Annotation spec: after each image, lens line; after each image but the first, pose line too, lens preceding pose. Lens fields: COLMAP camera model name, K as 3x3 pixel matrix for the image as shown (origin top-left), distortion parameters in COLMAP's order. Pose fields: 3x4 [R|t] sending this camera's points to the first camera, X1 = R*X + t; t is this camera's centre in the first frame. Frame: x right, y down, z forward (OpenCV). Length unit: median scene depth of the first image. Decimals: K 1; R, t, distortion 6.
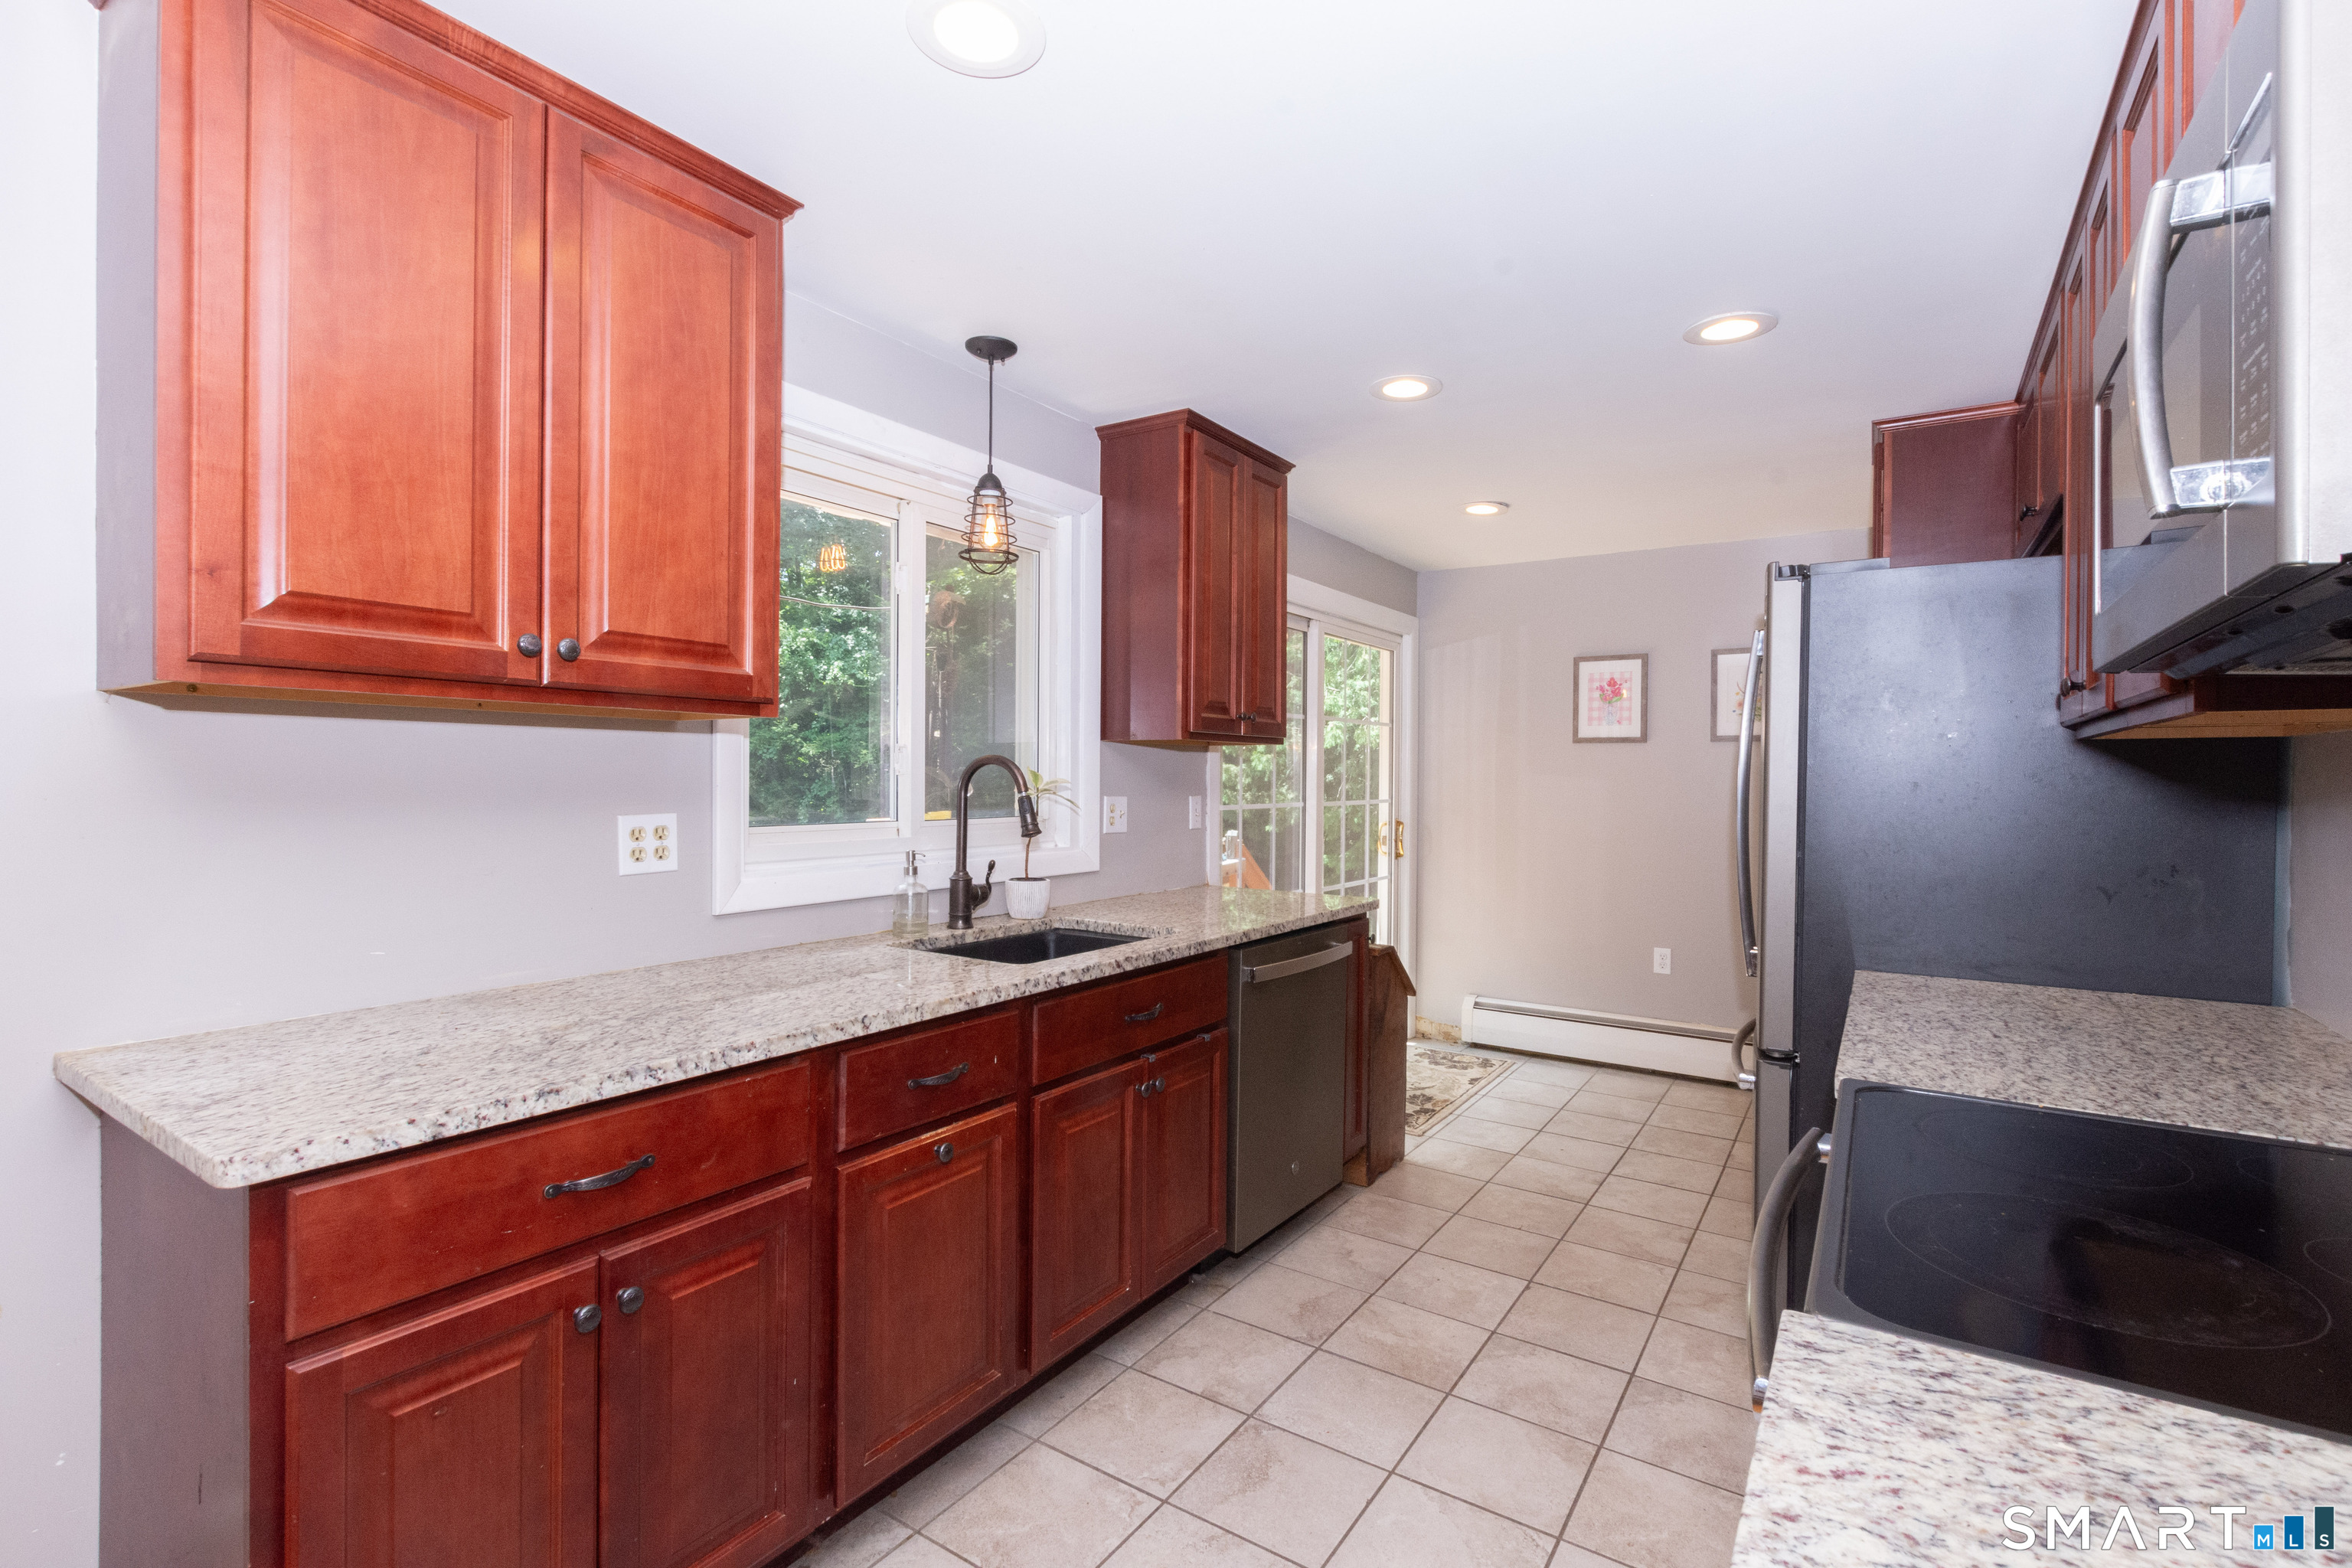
lens RADIAL K [[1071.4, 0, 1177.3], [0, 1071.4, 780.7], [0, 0, 1]] dist [0.002268, -0.000235]
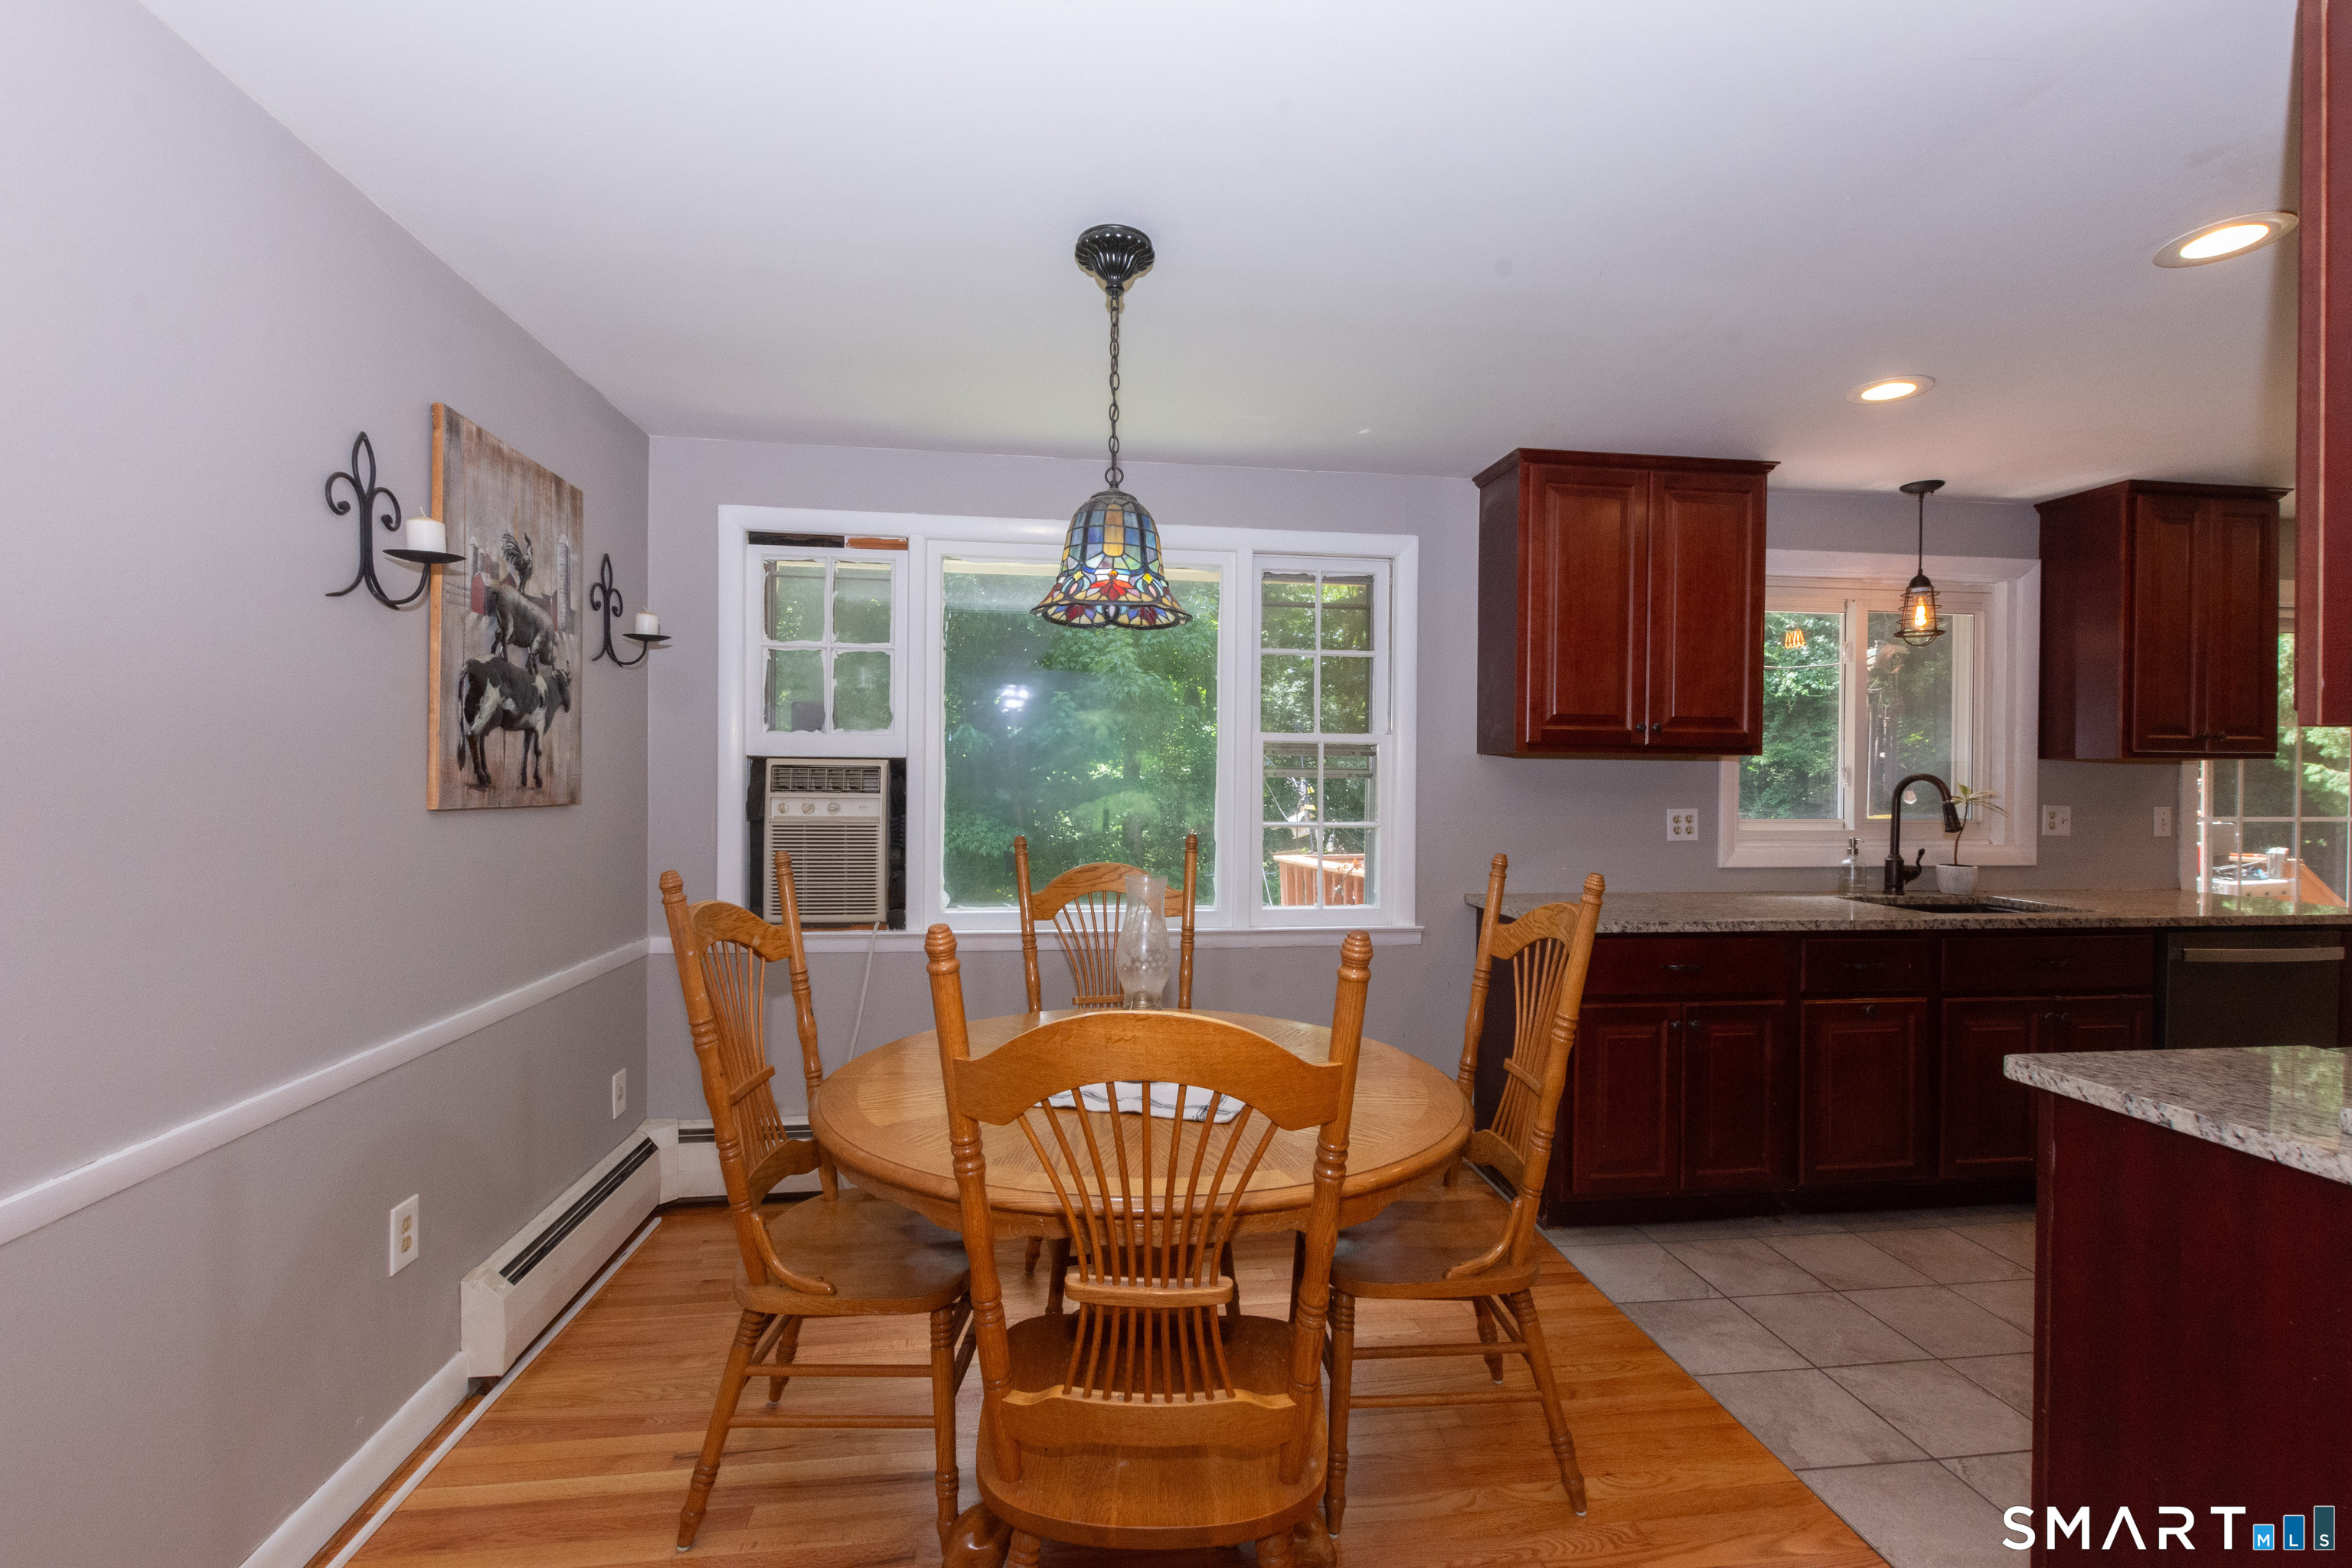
lens RADIAL K [[1006.5, 0, 1176.0], [0, 1006.5, 786.2], [0, 0, 1]] dist [0.000447, -0.000251]
pose [[0.657495, 0.004159, -0.753448, 0.187498], [-0.005406, 0.999985, 0.000803, -0.002995], [0.753440, 0.003545, 0.657508, -0.633310]]
